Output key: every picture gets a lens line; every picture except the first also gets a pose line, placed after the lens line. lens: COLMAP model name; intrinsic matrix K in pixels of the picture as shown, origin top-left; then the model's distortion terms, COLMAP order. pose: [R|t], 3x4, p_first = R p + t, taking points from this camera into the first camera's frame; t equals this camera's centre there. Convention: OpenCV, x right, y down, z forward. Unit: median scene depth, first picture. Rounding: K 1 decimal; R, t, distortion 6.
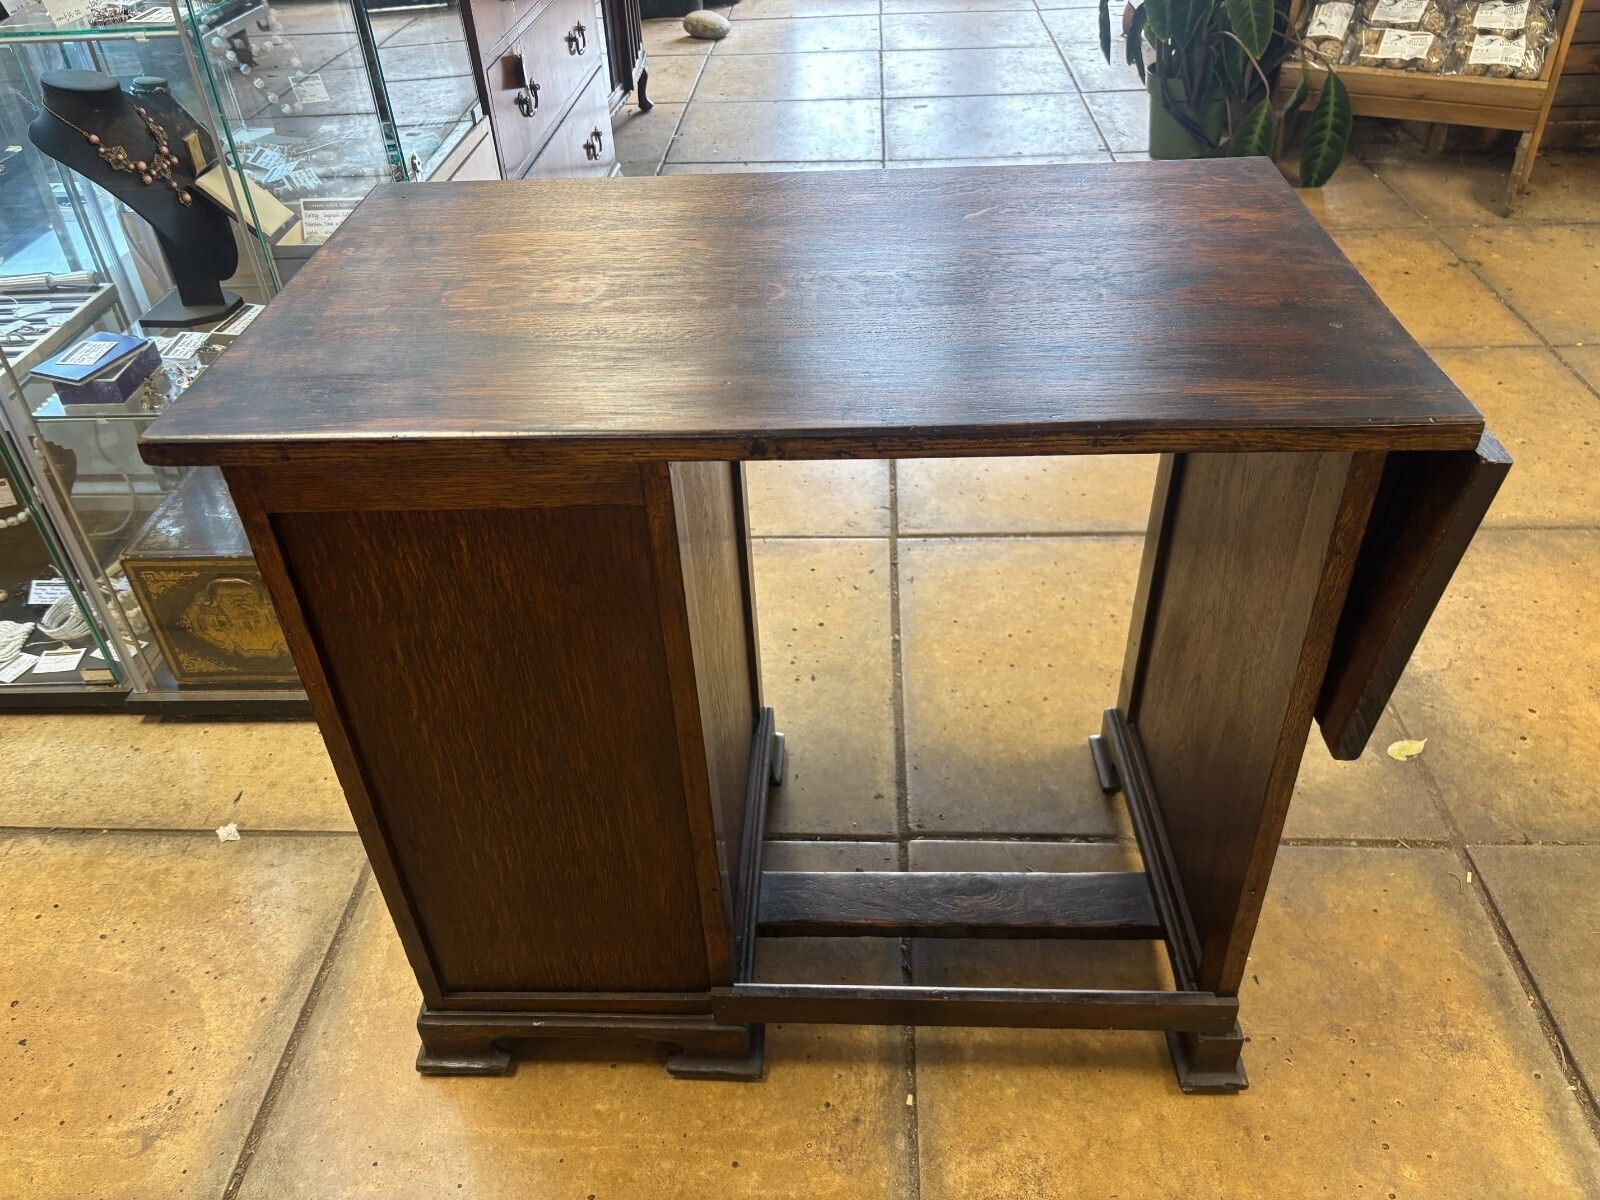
lens RADIAL K [[1224.8, 0, 785.7], [0, 1224.8, 590.0], [0, 0, 1]] dist [0.021229, -0.021667]
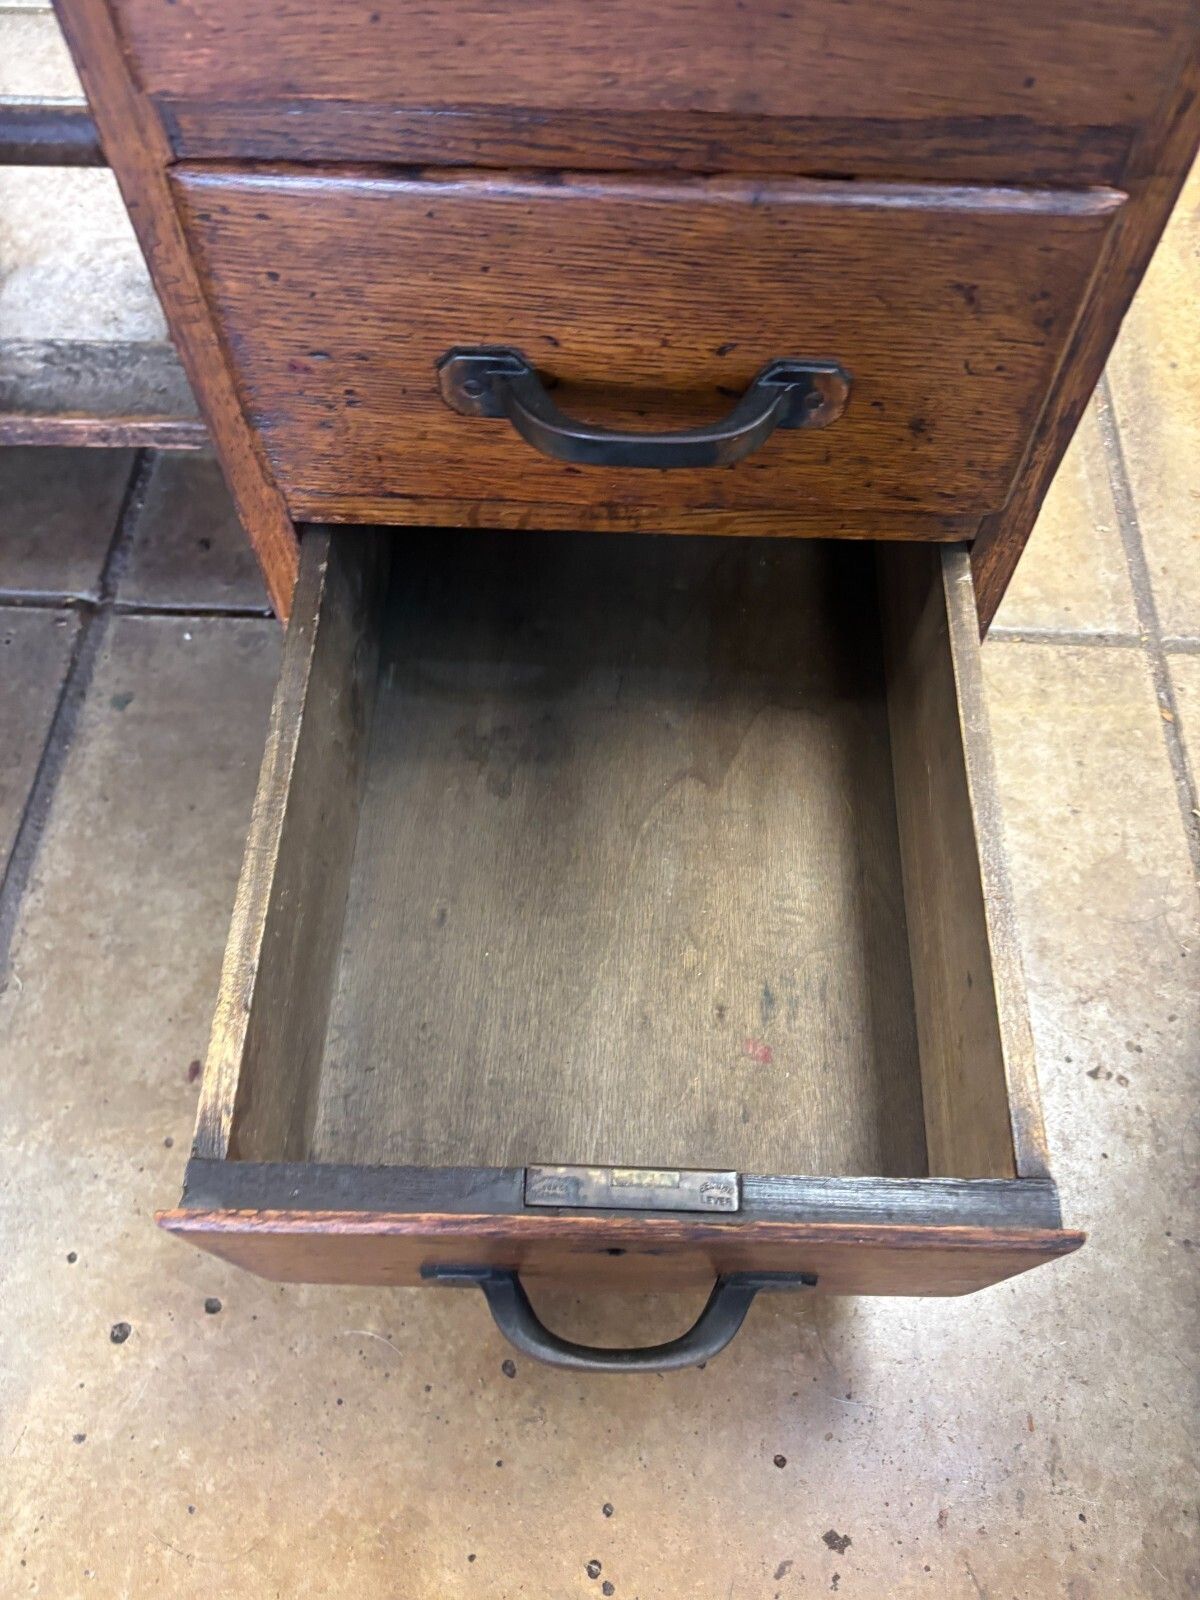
lens RADIAL K [[1224.8, 0, 620.5], [0, 1224.8, 804.9], [0, 0, 1]] dist [0.021229, -0.021667]
pose [[-0.999295, 0.025433, 0.027625, -0.141357], [0.024001, -0.133176, 0.990802, -0.332717], [0.028878, 0.990766, 0.132472, 1.095227]]
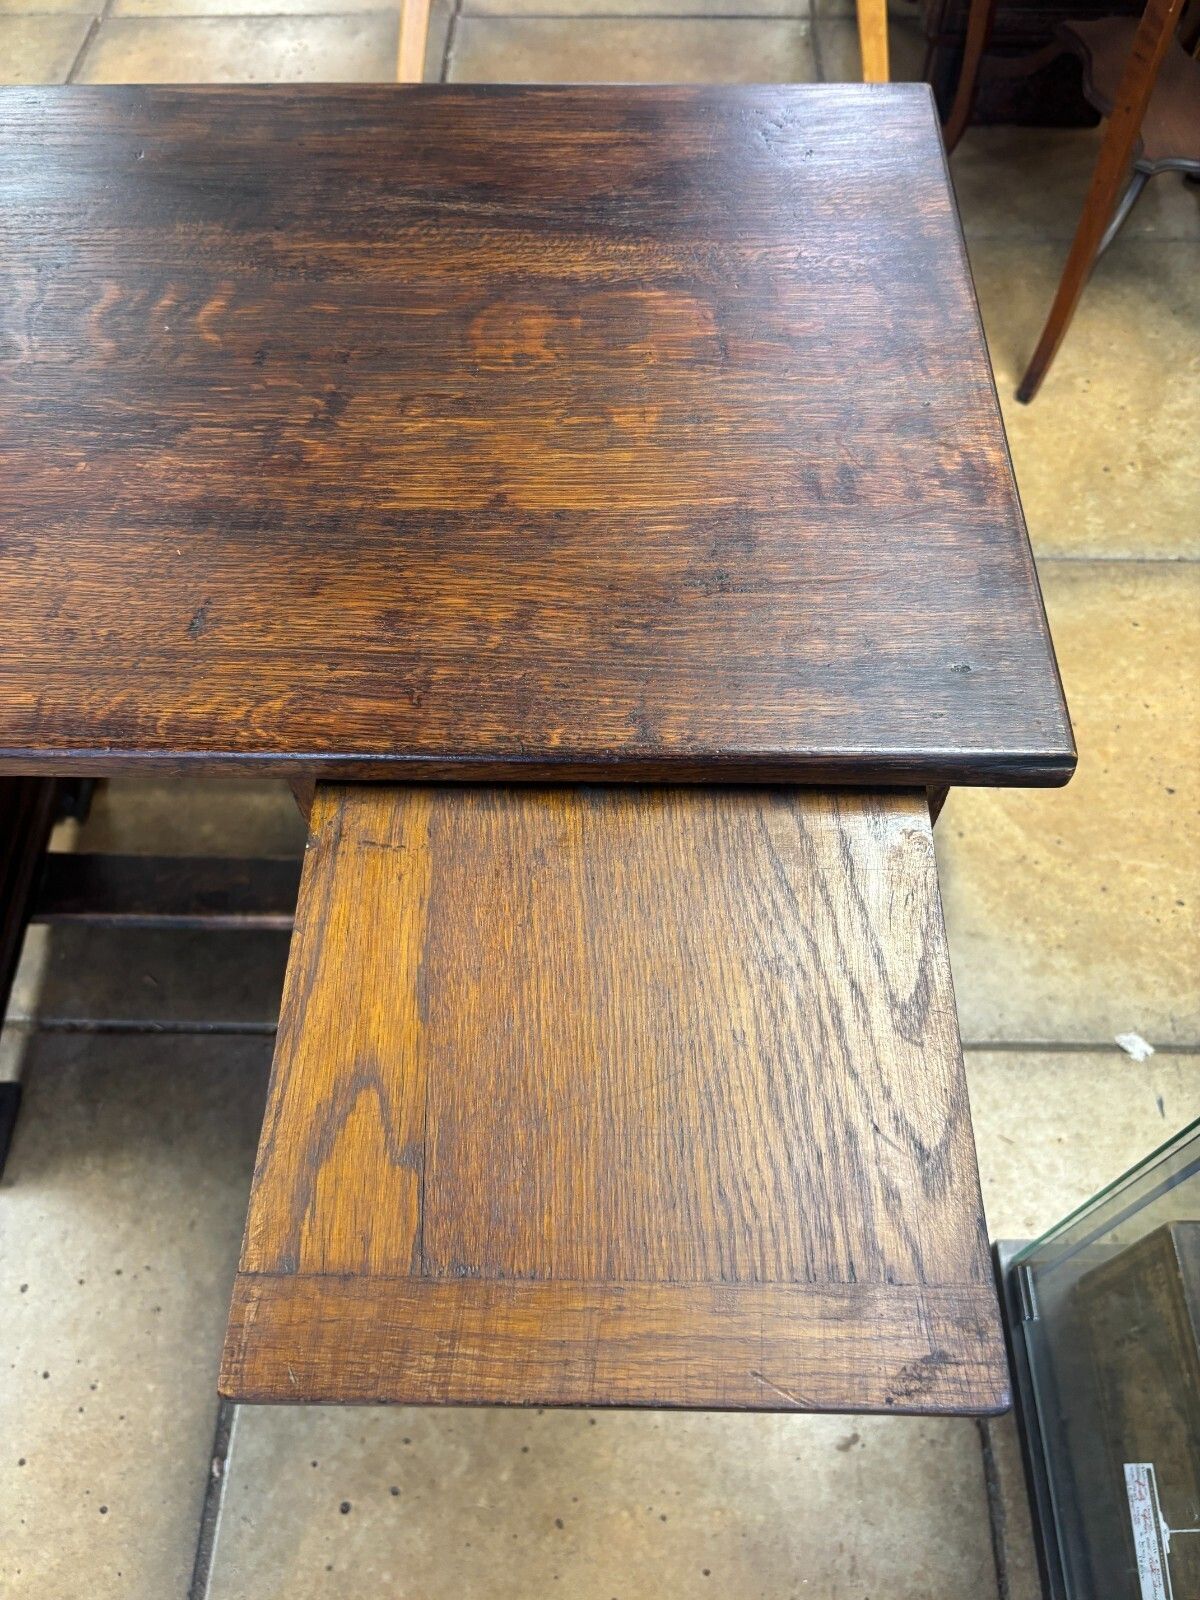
lens RADIAL K [[1224.8, 0, 616.1], [0, 1224.8, 807.3], [0, 0, 1]] dist [0.021229, -0.021667]
pose [[-0.998590, 0.047629, 0.023432, -0.161121], [0.018532, -0.100833, 0.994731, -0.646403], [0.049741, 0.993763, 0.099808, 0.834333]]
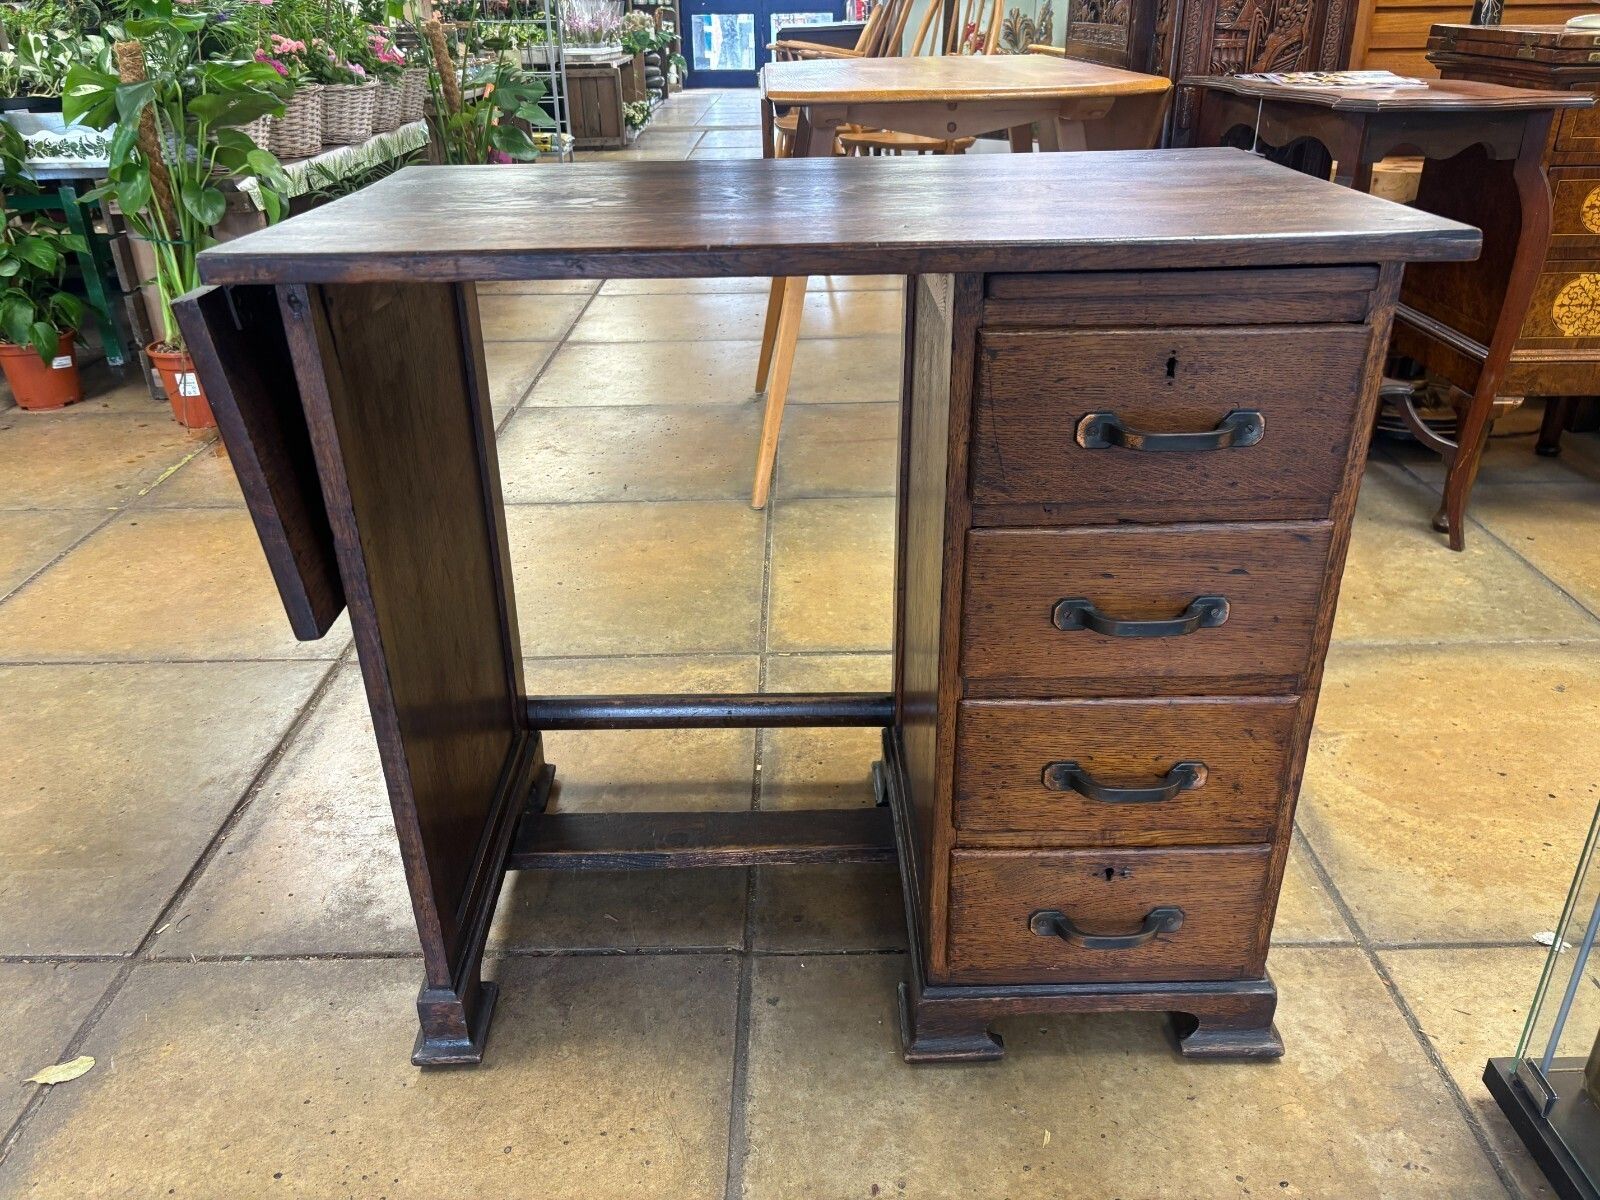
lens RADIAL K [[1224.8, 0, 788.9], [0, 1224.8, 606.9], [0, 0, 1]] dist [0.021229, -0.021667]
pose [[-0.996966, 0.077254, -0.009494, 0.059149], [0.026308, 0.449252, 0.893018, -0.734829], [0.073255, 0.890059, -0.449921, 1.261826]]
